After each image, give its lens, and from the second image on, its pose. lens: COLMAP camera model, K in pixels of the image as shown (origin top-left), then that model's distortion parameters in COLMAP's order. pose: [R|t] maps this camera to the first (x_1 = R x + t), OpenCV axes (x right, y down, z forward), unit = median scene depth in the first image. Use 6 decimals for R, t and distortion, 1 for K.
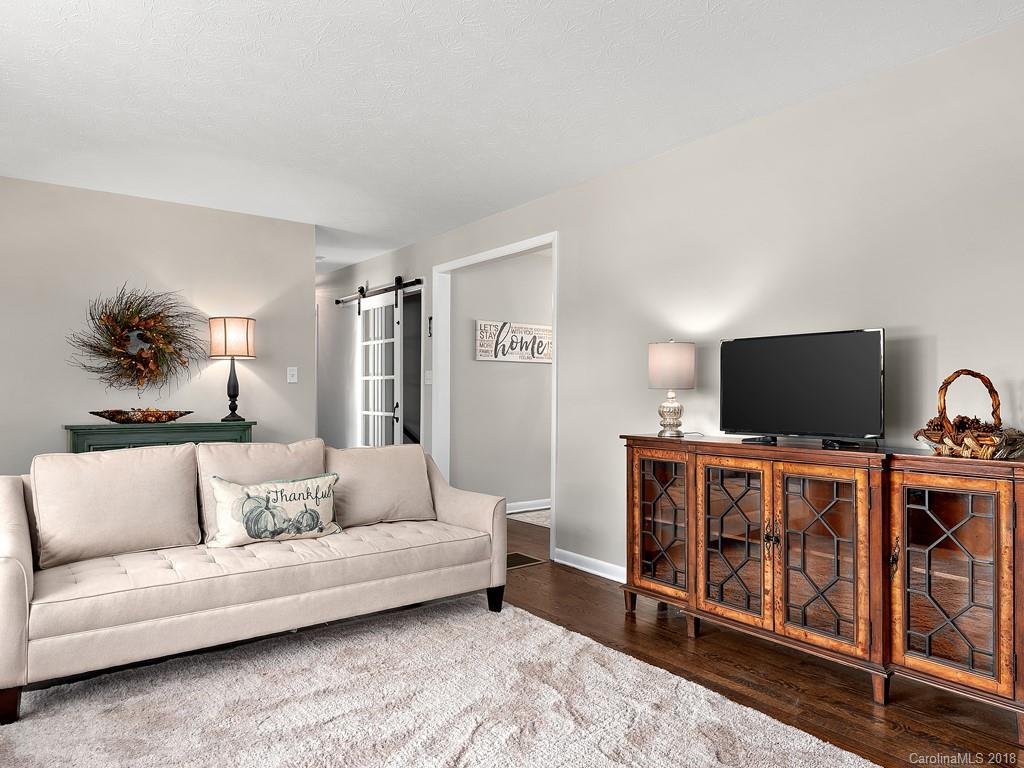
lens RADIAL K [[672.1, 0, 512.0], [0, 672.1, 384.0], [0, 0, 1]] dist [0.000083, -0.000590]
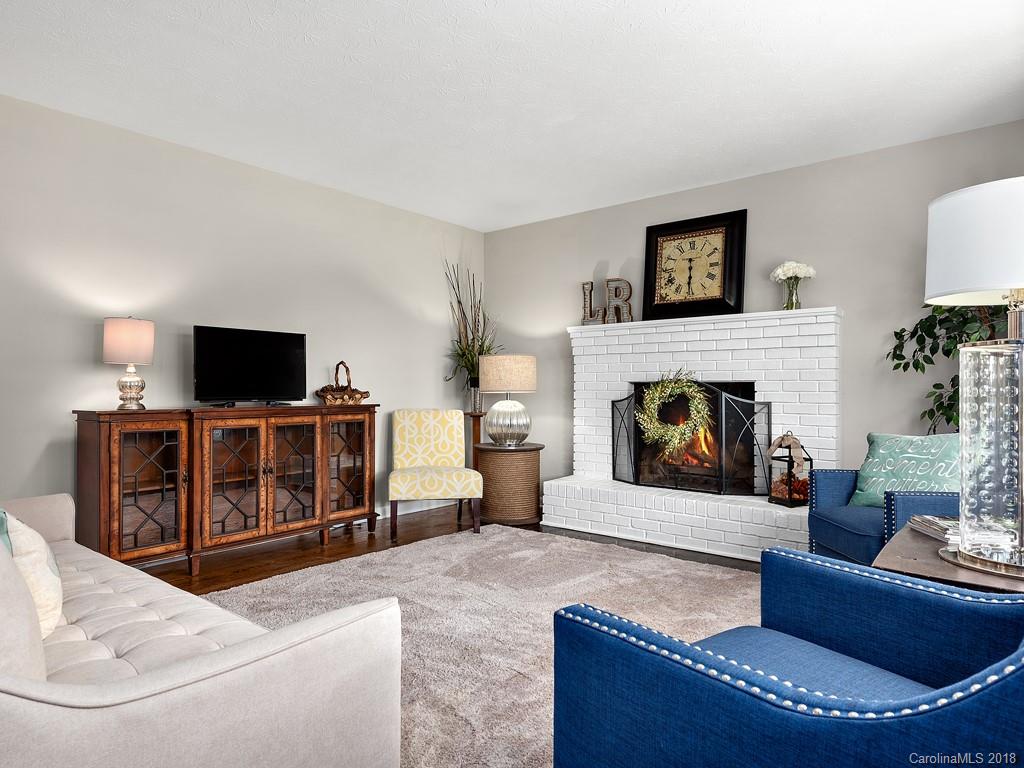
lens RADIAL K [[628.4, 0, 512.0], [0, 628.4, 384.0], [0, 0, 1]] dist [-0.004385, -0.001293]
pose [[-0.247323, -0.001127, 0.968932, -1.003214], [-0.018055, 0.999831, -0.003446, 0.037012], [-0.968765, -0.018346, -0.247302, 0.792534]]
